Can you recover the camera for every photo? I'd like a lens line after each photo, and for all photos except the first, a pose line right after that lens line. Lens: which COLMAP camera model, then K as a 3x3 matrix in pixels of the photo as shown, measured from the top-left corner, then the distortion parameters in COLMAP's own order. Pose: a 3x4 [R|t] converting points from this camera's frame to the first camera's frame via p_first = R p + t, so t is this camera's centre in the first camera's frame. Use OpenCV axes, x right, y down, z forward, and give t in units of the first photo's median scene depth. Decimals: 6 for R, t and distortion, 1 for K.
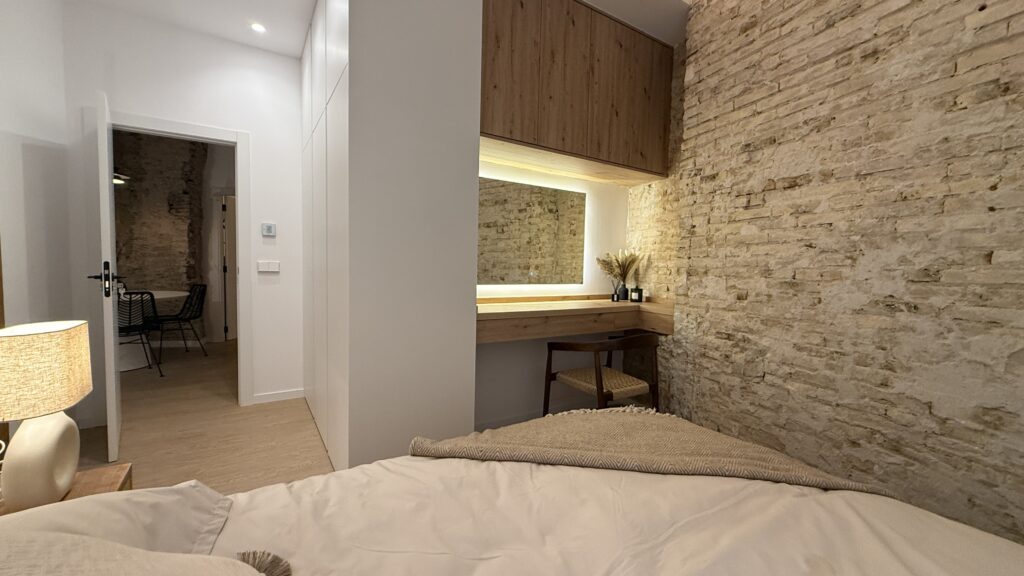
lens RADIAL K [[406.9, 0, 510.1], [0, 406.9, 295.0], [0, 0, 1]] dist [-0.001193, 0.000266]
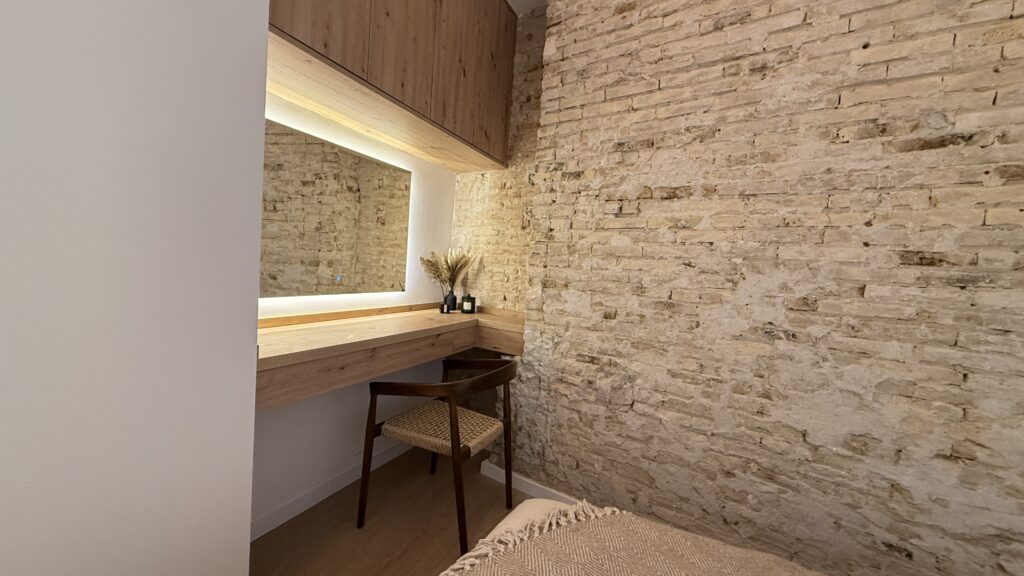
lens RADIAL K [[406.9, 0, 508.6], [0, 406.9, 290.6], [0, 0, 1]] dist [-0.001193, 0.000266]
pose [[0.850036, 0.002750, 0.526718, -0.093912], [-0.011766, 0.999836, 0.013769, -0.067437], [-0.526594, -0.017902, 0.849928, 0.415325]]
